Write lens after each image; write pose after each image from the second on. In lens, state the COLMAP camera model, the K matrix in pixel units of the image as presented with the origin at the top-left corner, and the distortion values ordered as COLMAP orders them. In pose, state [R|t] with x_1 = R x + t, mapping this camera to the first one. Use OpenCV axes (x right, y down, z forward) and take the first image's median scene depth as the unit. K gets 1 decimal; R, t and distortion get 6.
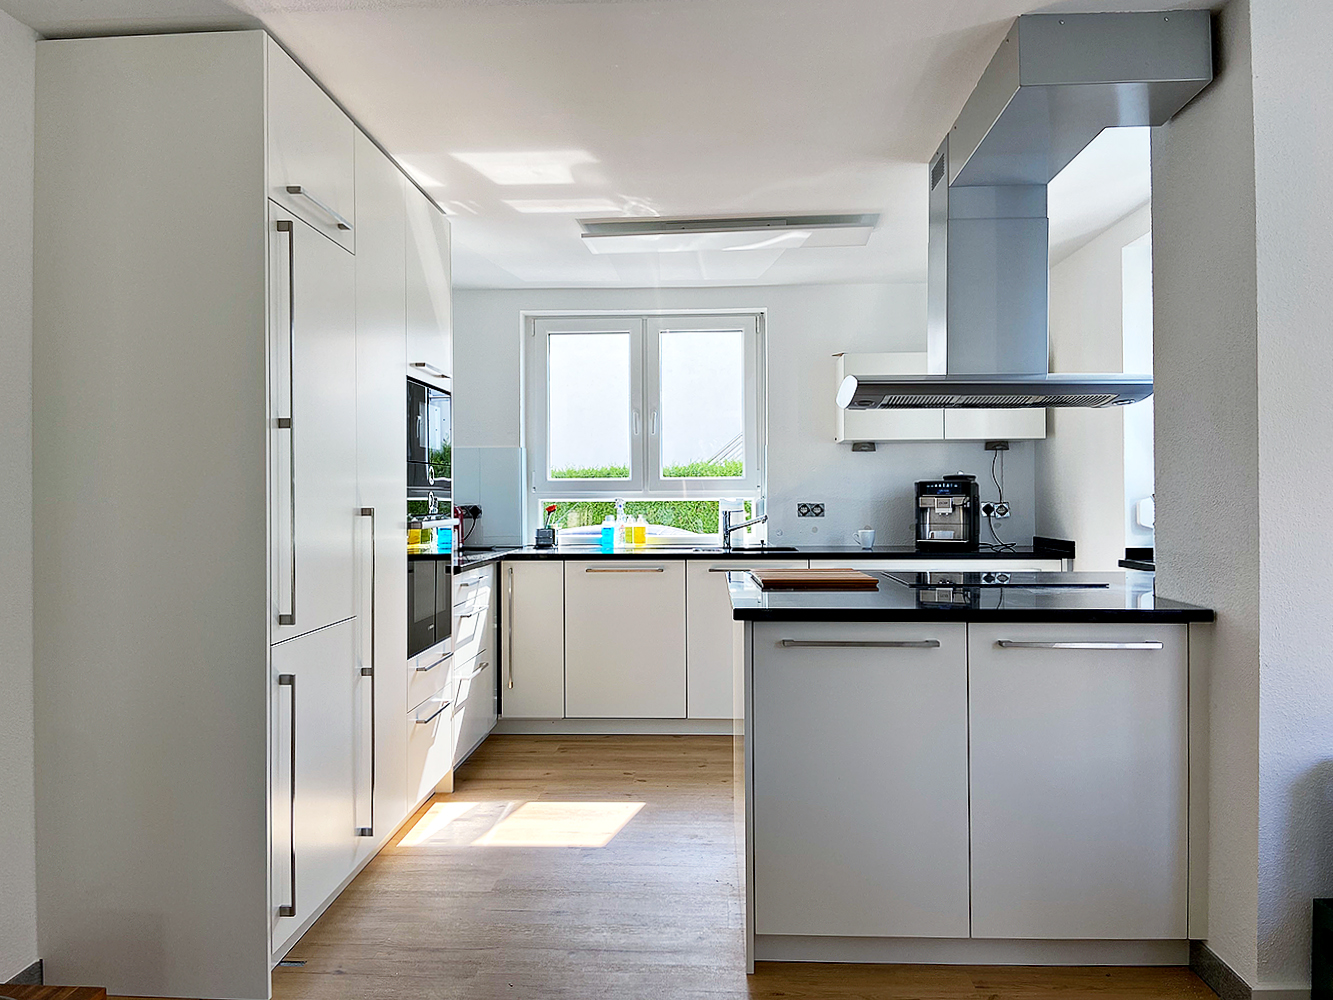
lens RADIAL K [[1040.9, 0, 645.7], [0, 1040.9, 520.8], [0, 0, 1]] dist [0.102823, -0.094732]
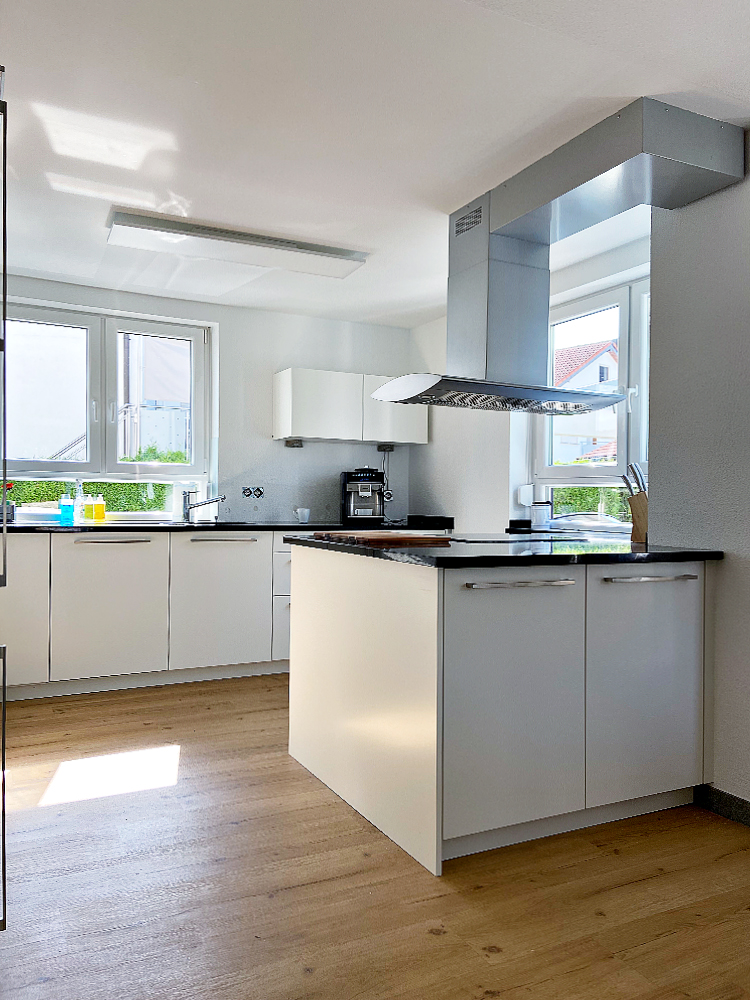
lens RADIAL K [[780.9, 0, 383.9], [0, 780.9, 518.1], [0, 0, 1]] dist [0.102823, -0.094732]
pose [[0.871769, 0.005728, 0.489884, -0.208539], [-0.007843, 0.999967, 0.002265, 0.021716], [-0.489855, -0.005816, 0.871785, 0.154882]]
